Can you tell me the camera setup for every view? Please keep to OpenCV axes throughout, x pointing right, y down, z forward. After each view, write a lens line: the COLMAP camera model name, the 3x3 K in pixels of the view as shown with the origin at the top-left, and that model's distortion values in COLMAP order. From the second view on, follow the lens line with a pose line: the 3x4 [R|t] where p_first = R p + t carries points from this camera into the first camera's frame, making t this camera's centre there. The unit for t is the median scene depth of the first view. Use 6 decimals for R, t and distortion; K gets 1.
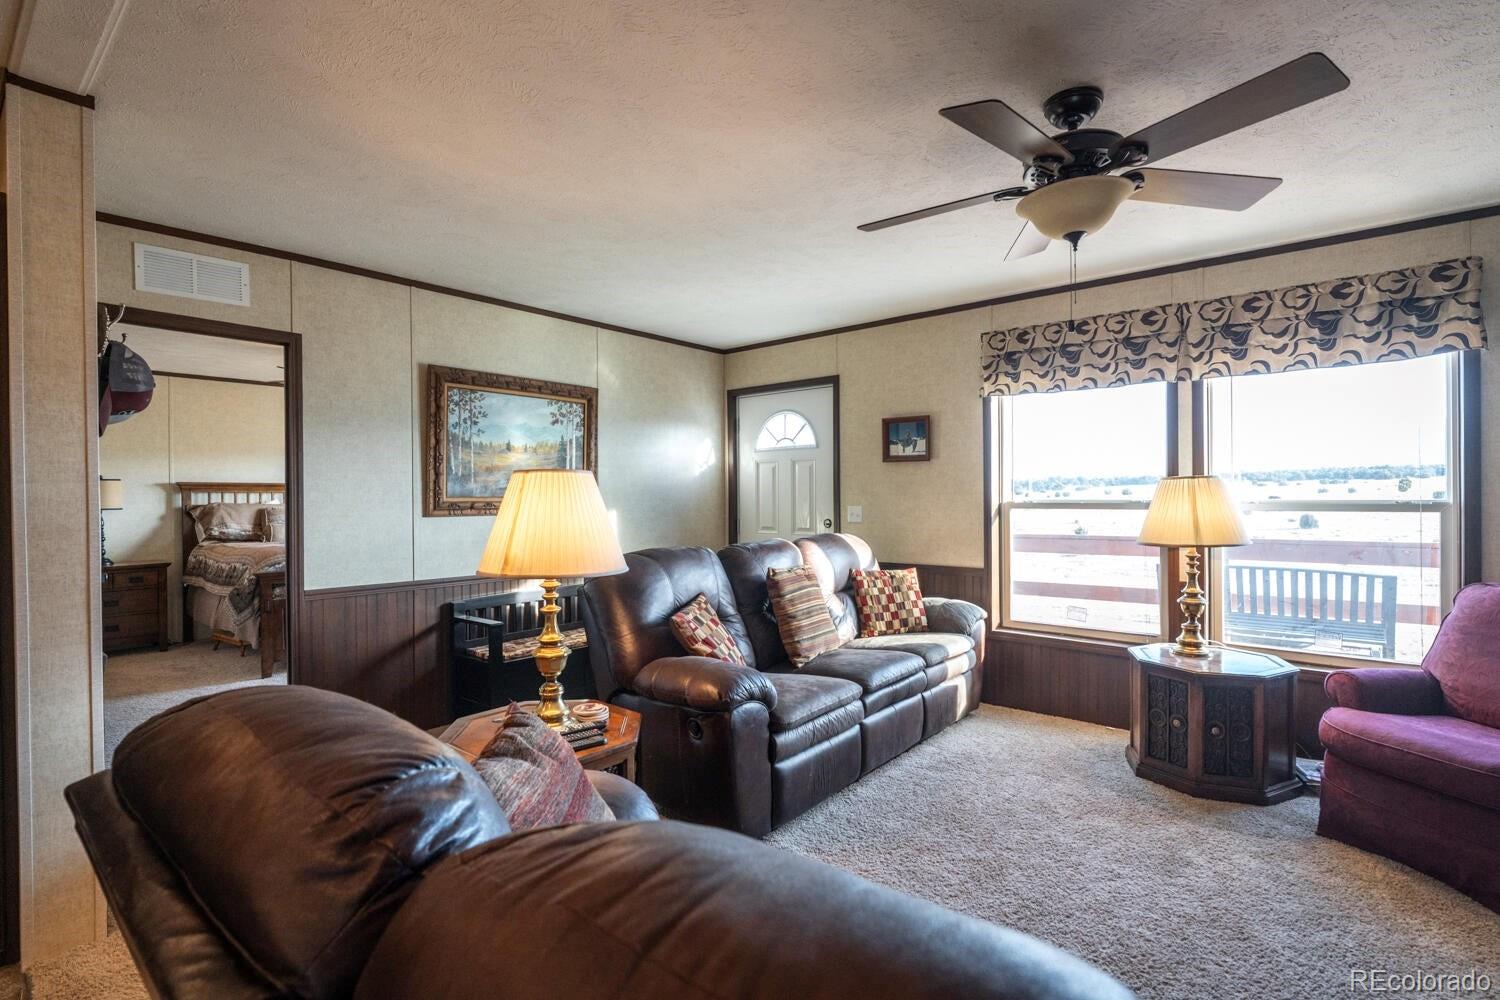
lens RADIAL K [[704.0, 0, 750.0], [0, 704.0, 500.0], [0, 0, 1]] dist [-0.009183, 0.001017]
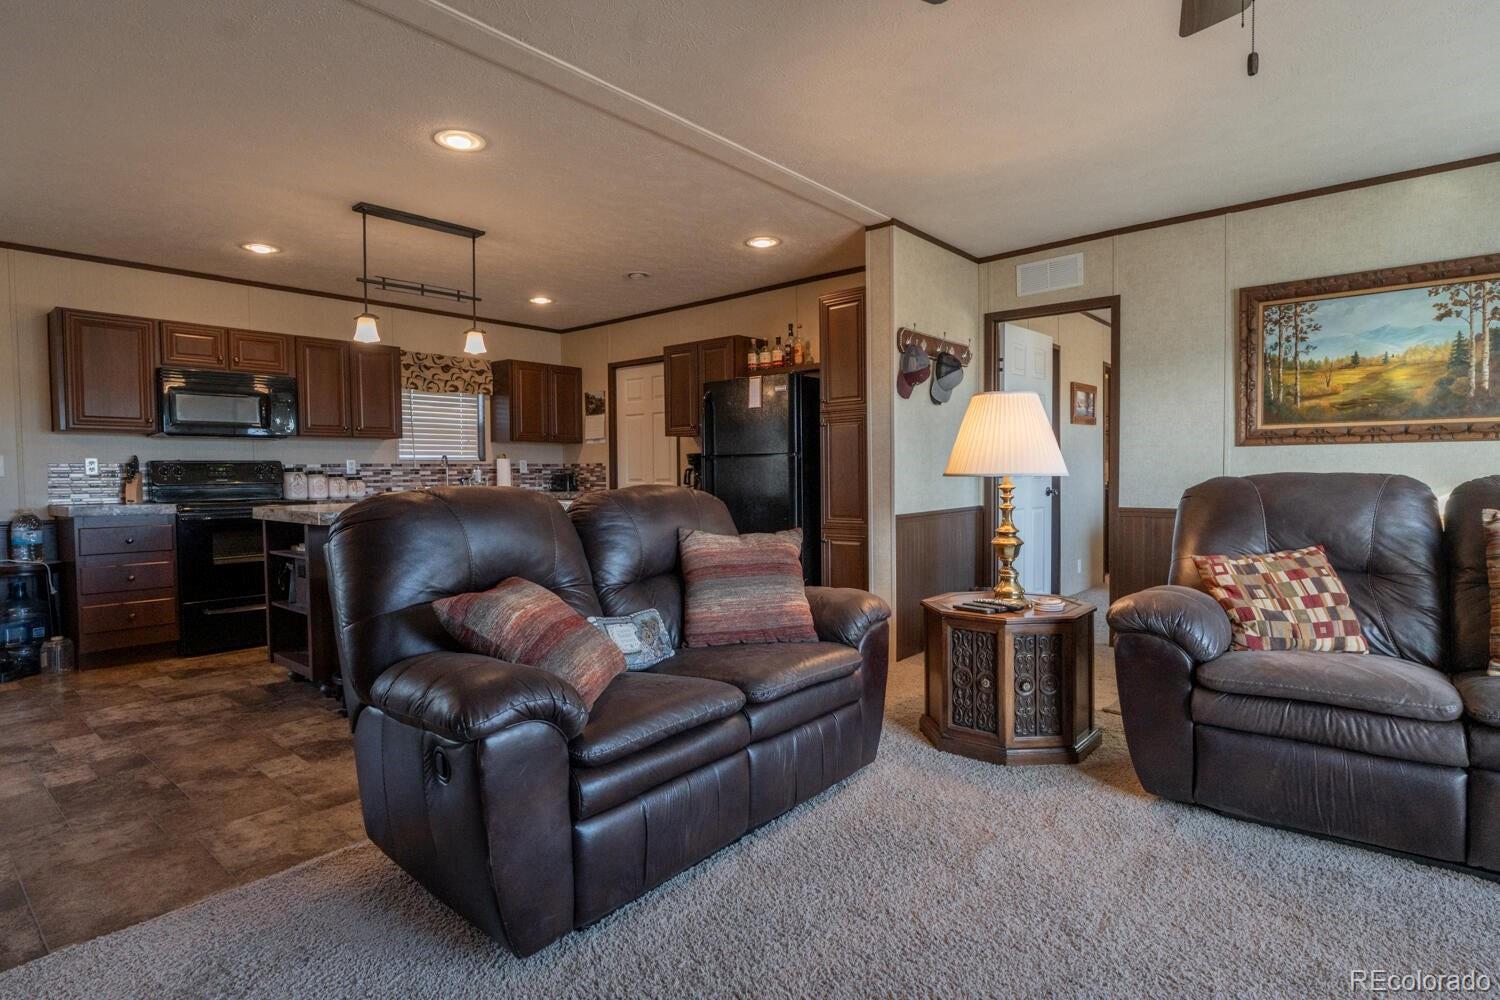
lens RADIAL K [[777.9, 0, 747.8], [0, 777.9, 499.4], [0, 0, 1]] dist [-0.002413, -0.000461]
pose [[-0.004232, 0.041220, -0.999141, 0.602089], [0.007879, 0.999120, 0.041186, 0.046256], [0.999960, -0.007698, -0.004553, 0.308419]]
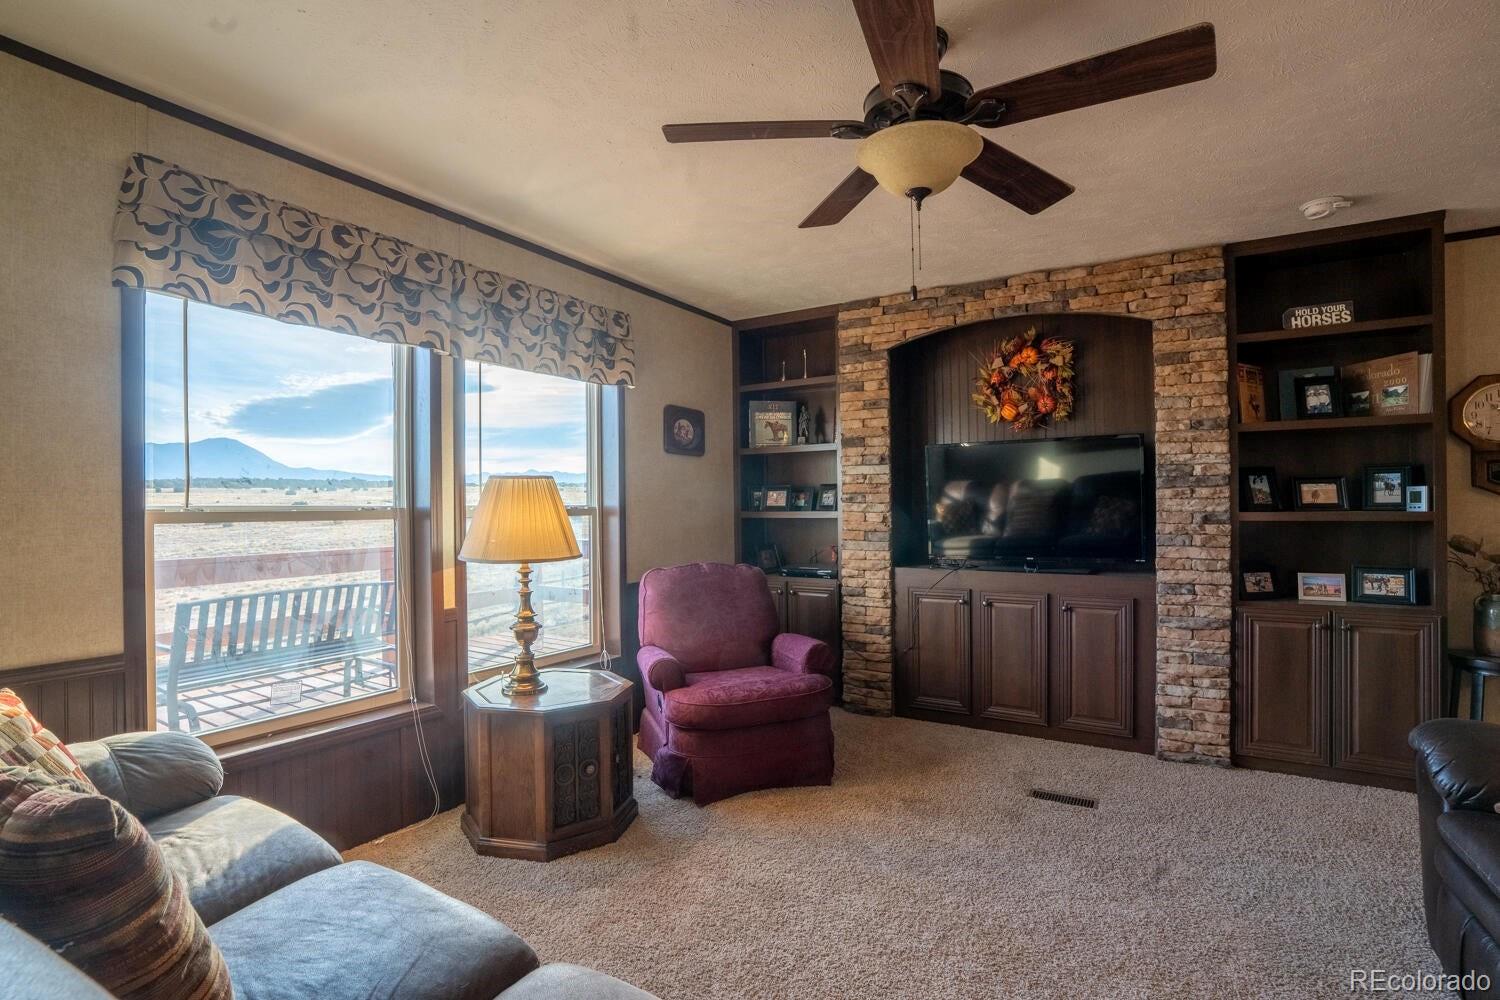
lens RADIAL K [[708.3, 0, 744.2], [0, 708.3, 498.2], [0, 0, 1]] dist [-0.030321, 0.000825]
pose [[-0.155790, 0.010886, 0.987730, -0.194292], [0.011510, 0.999891, -0.009205, 0.001909], [-0.987723, 0.009934, -0.155899, 0.712287]]
